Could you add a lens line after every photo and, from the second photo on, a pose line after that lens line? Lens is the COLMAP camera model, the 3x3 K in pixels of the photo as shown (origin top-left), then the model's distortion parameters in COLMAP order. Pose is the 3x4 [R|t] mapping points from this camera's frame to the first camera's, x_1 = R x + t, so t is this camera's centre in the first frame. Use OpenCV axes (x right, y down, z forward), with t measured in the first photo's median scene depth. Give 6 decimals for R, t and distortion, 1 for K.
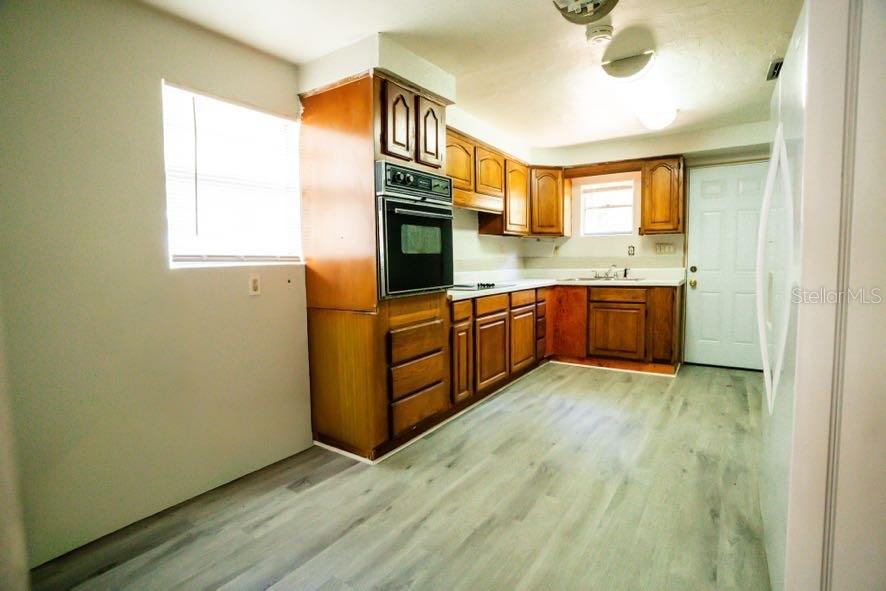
lens RADIAL K [[433.6, 0, 443.0], [0, 433.6, 295.5], [0, 0, 1]] dist [-0.063555, 0.000304]
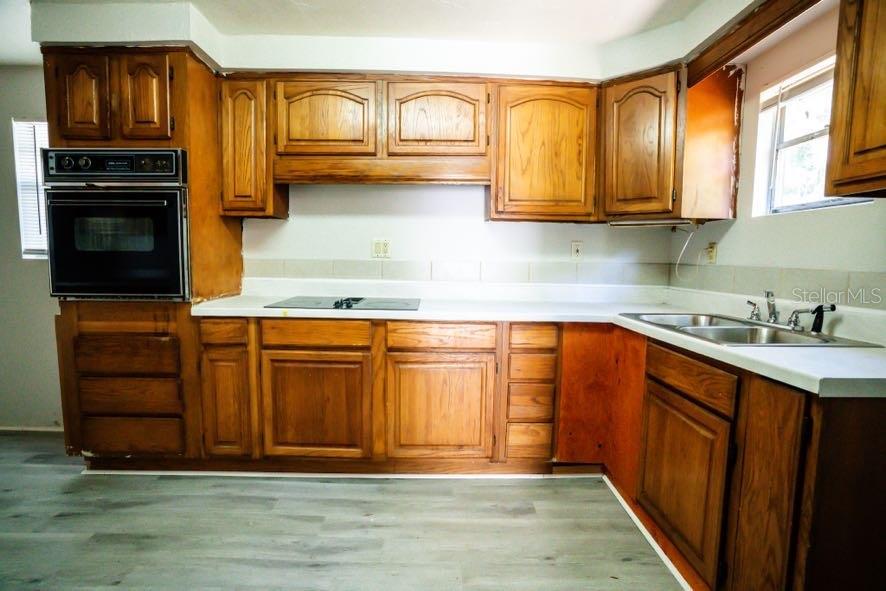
lens RADIAL K [[430.4, 0, 443.0], [0, 430.4, 295.5], [0, 0, 1]] dist [-0.079453, 0.032685]
pose [[0.578144, 0.095052, -0.810379, 0.746001], [-0.092105, 0.994446, 0.050932, -0.086428], [0.810720, 0.045194, 0.583688, 0.822116]]
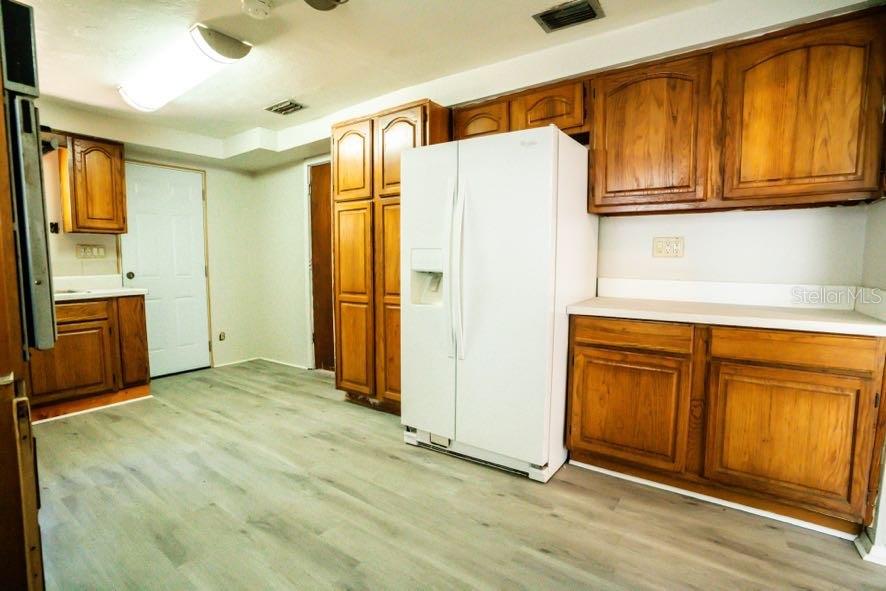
lens RADIAL K [[430.4, 0, 443.0], [0, 430.4, 295.5], [0, 0, 1]] dist [-0.079453, 0.032685]
pose [[0.023375, -0.067330, 0.997457, -0.359122], [0.083987, 0.994335, 0.065151, -0.029343], [-0.996193, 0.082250, 0.028898, 0.436580]]
